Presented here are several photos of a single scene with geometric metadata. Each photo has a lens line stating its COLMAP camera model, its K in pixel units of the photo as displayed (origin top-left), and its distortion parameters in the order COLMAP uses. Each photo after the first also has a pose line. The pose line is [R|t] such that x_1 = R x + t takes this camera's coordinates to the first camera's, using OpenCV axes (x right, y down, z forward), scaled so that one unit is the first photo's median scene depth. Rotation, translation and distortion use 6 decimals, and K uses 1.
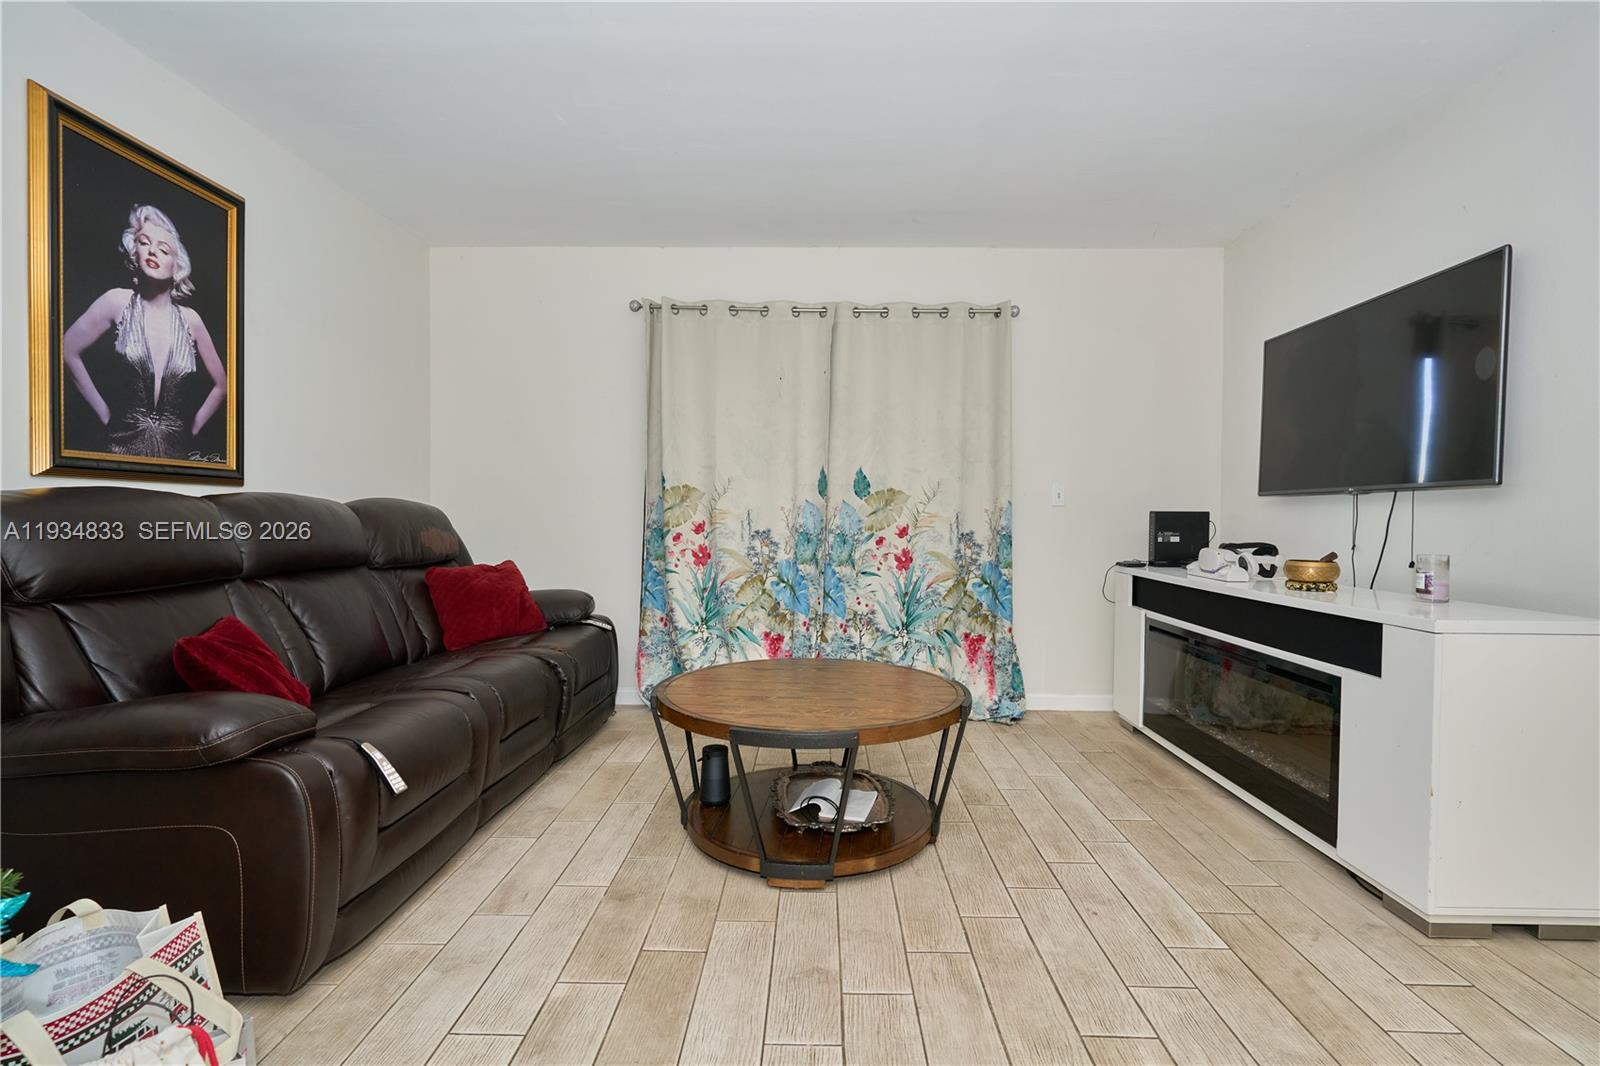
lens RADIAL K [[754.4, 0, 799.3], [0, 754.4, 529.5], [0, 0, 1]] dist [0.001398, 0.001947]
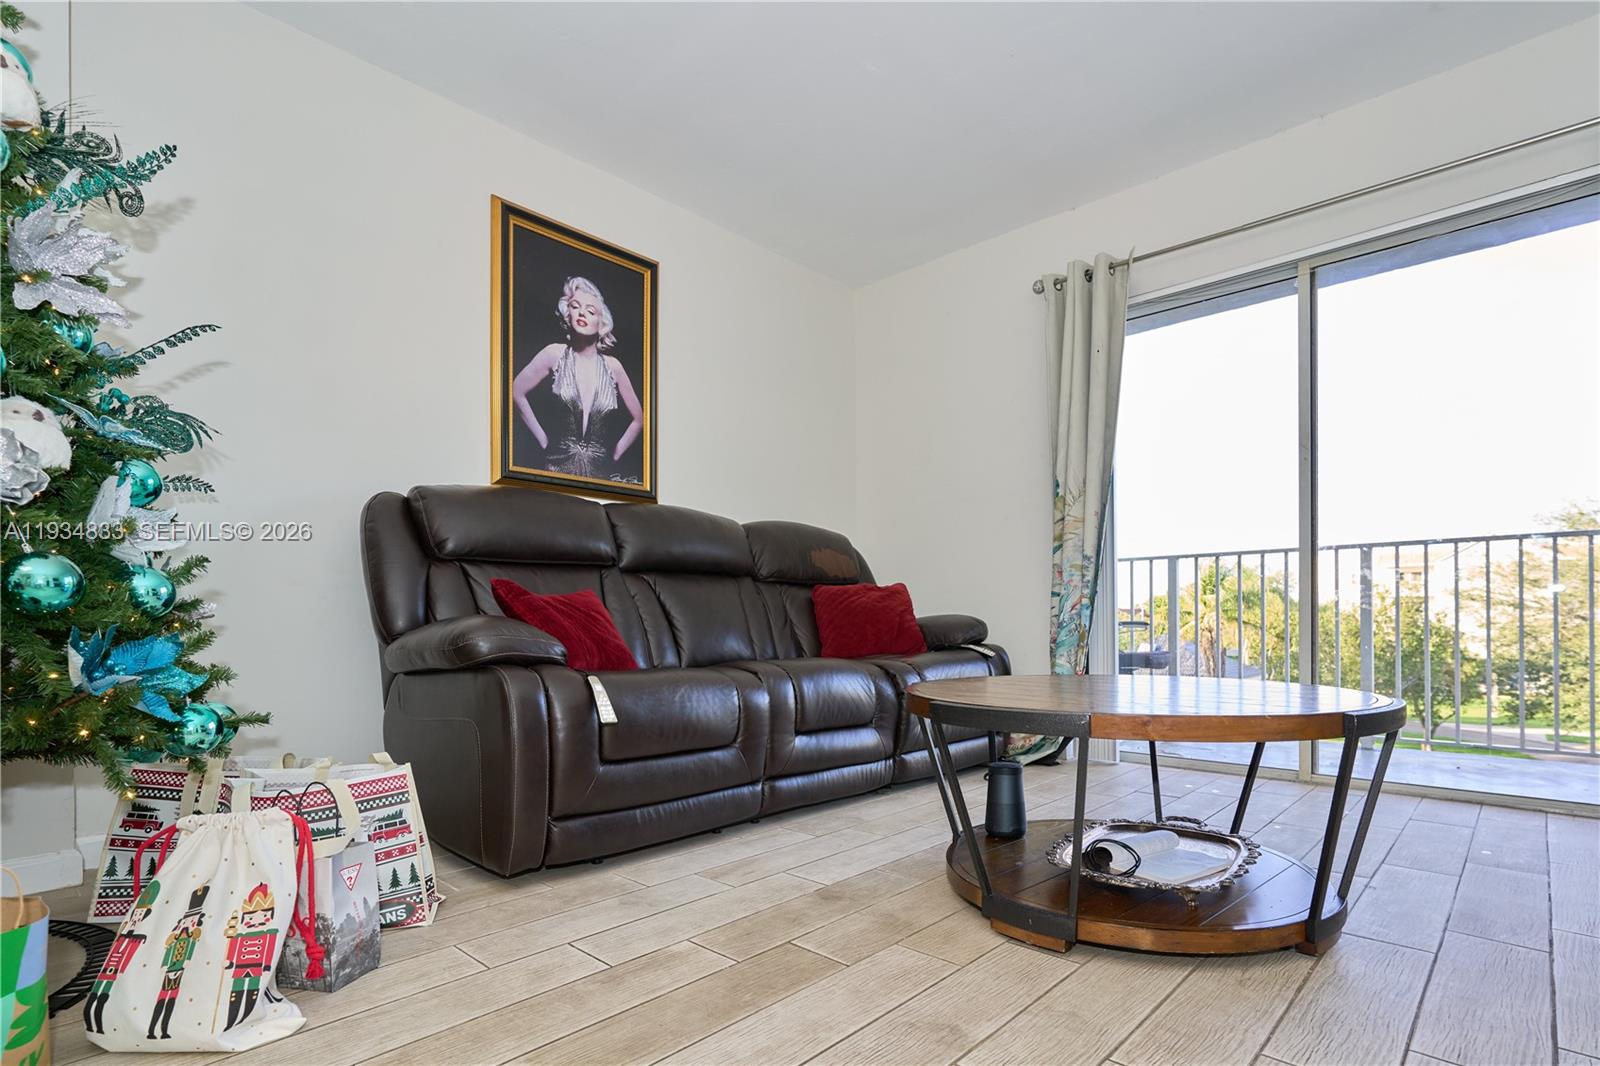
lens RADIAL K [[784.7, 0, 797.9], [0, 784.7, 625.2], [0, 0, 1]] dist [-0.010191, 0.000276]
pose [[0.749066, -0.002702, -0.662490, 0.276920], [-0.004272, 0.999951, -0.008908, 0.162459], [0.662482, 0.009503, 0.749018, 0.269112]]
